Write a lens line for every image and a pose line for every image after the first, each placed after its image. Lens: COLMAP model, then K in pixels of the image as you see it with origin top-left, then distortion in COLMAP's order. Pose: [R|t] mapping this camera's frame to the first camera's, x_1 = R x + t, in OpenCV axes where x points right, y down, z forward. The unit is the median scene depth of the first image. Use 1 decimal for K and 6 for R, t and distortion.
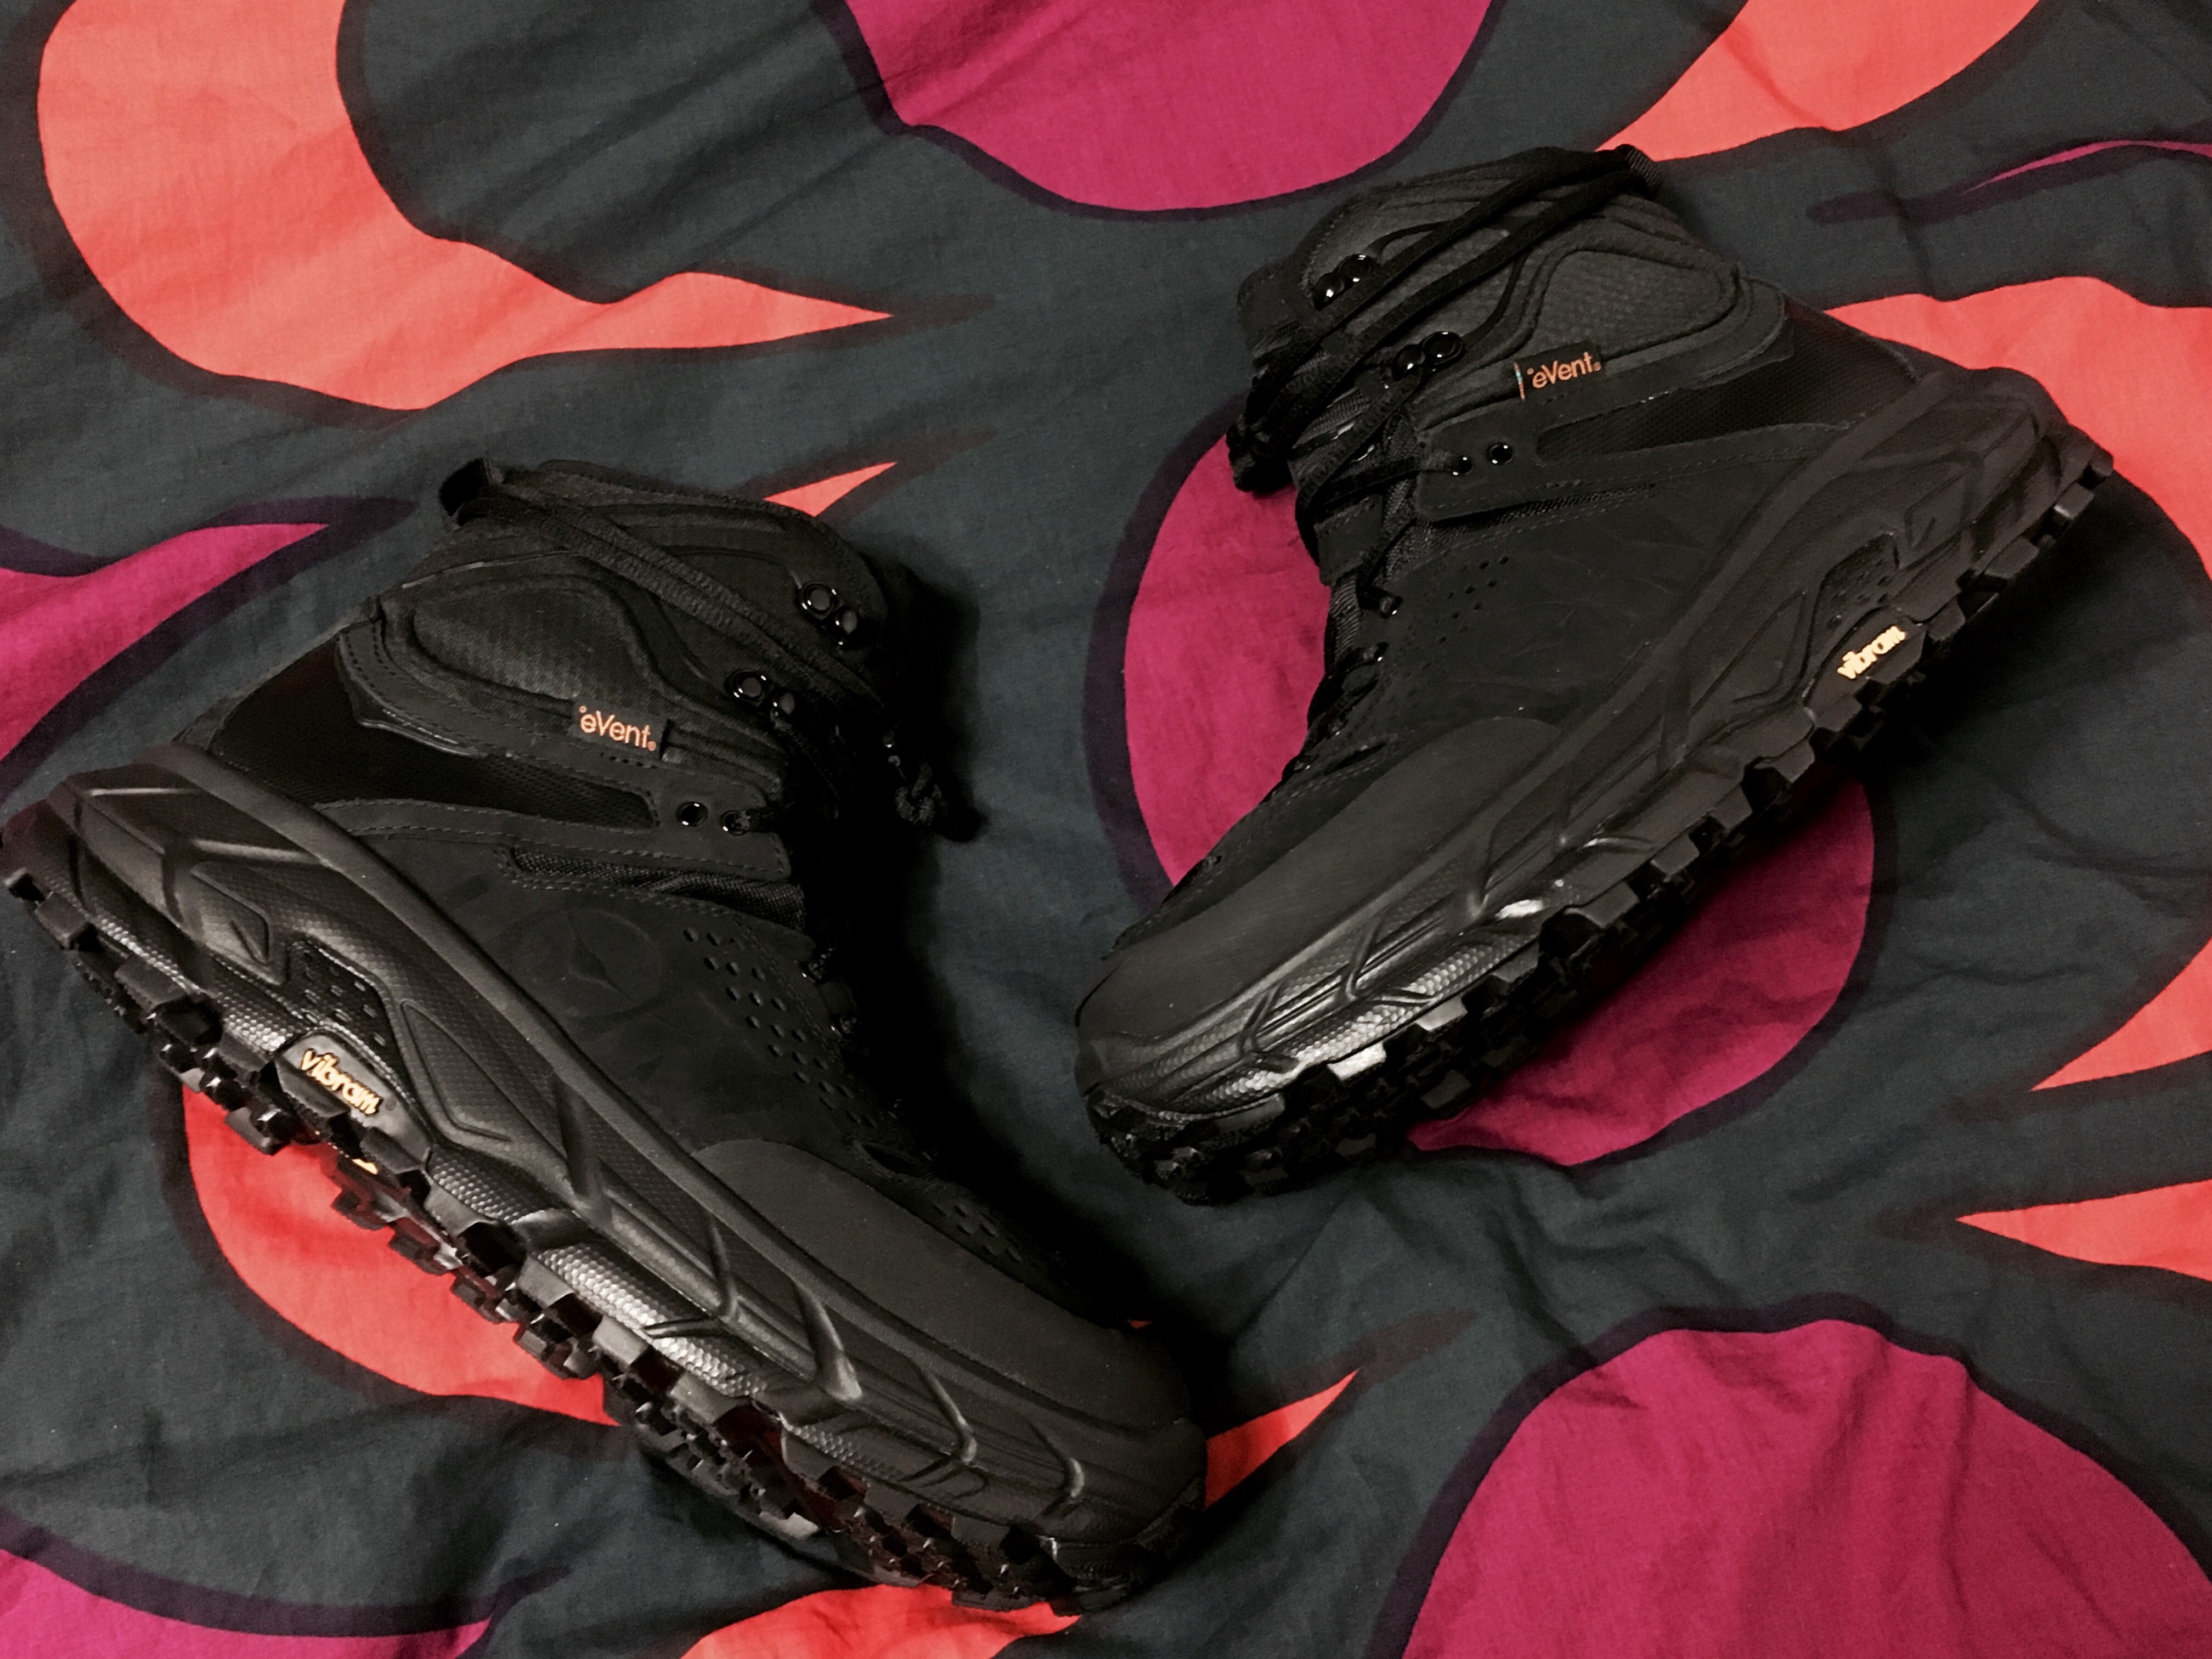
lens RADIAL K [[2327.9, 0, 1103.4], [0, 2327.9, 828.3], [0, 0, 1]] dist [0.004340, 0.000000]
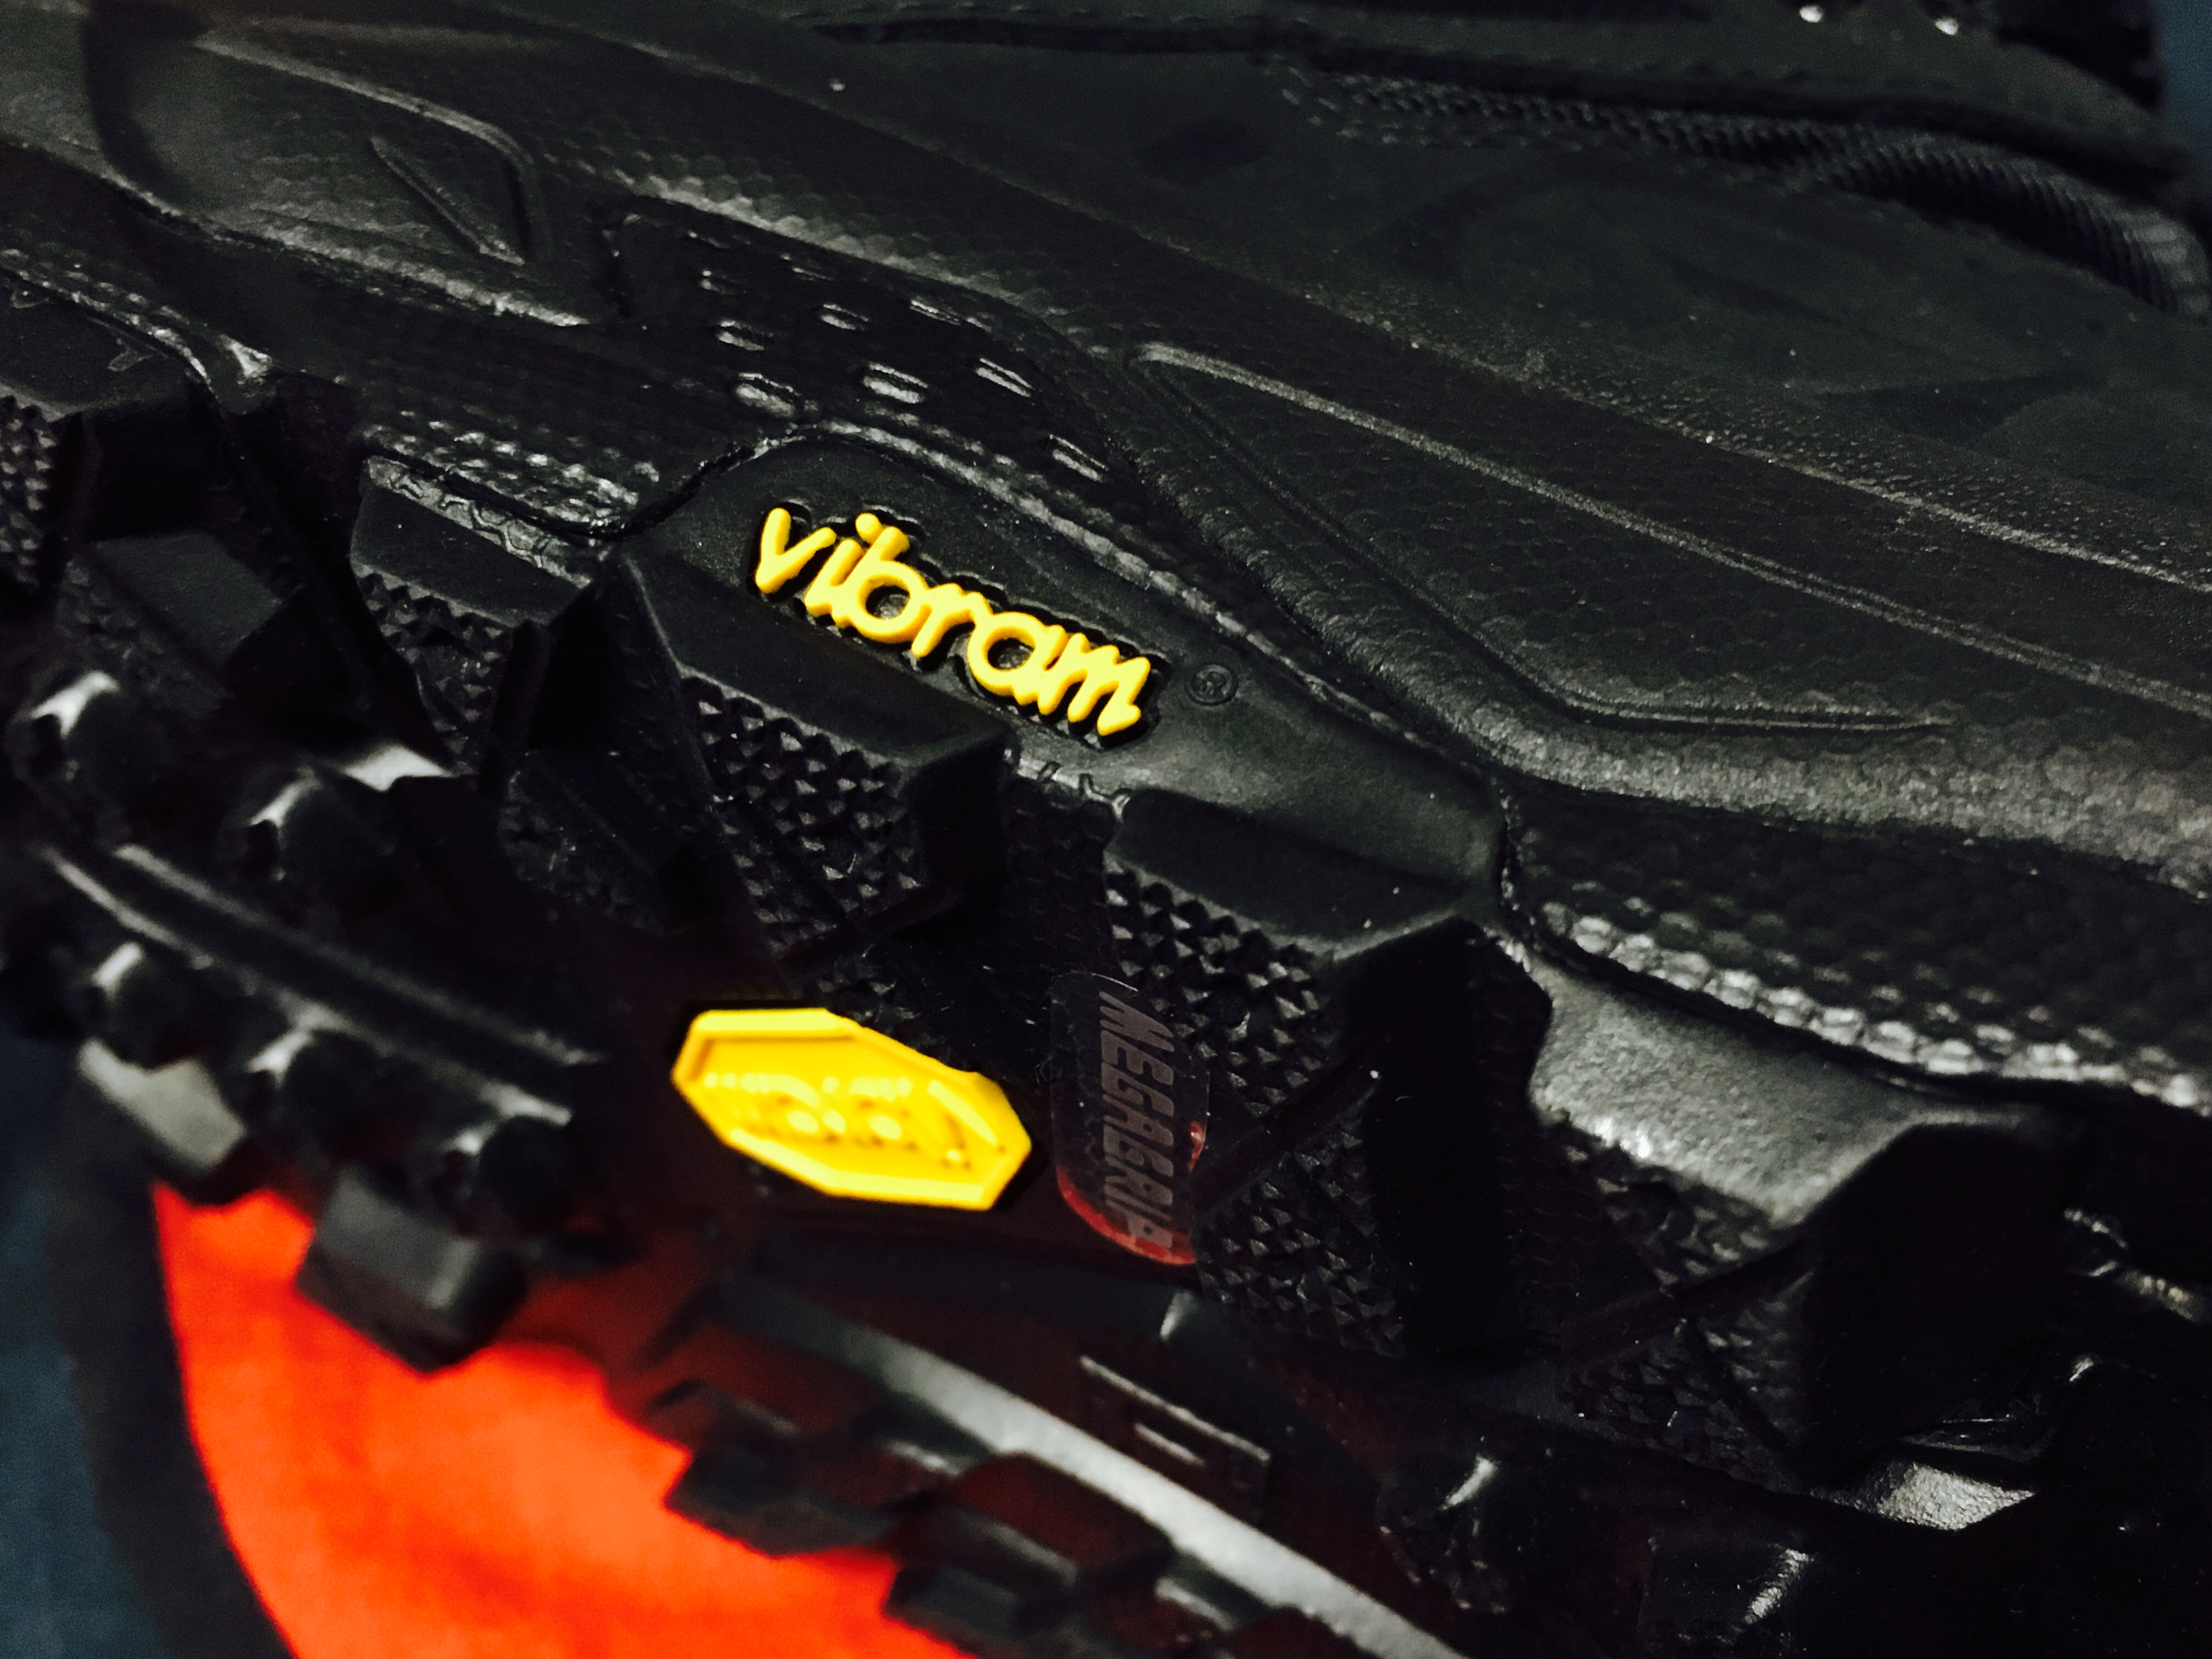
lens RADIAL K [[2327.9, 0, 1108.4], [0, 2327.9, 831.5], [0, 0, 1]] dist [0.004340, 0.000000]
pose [[0.994499, -0.099644, 0.032304, -0.280531], [0.104290, 0.970734, -0.216332, 0.151391], [-0.009803, 0.218511, 0.975785, 0.699329]]
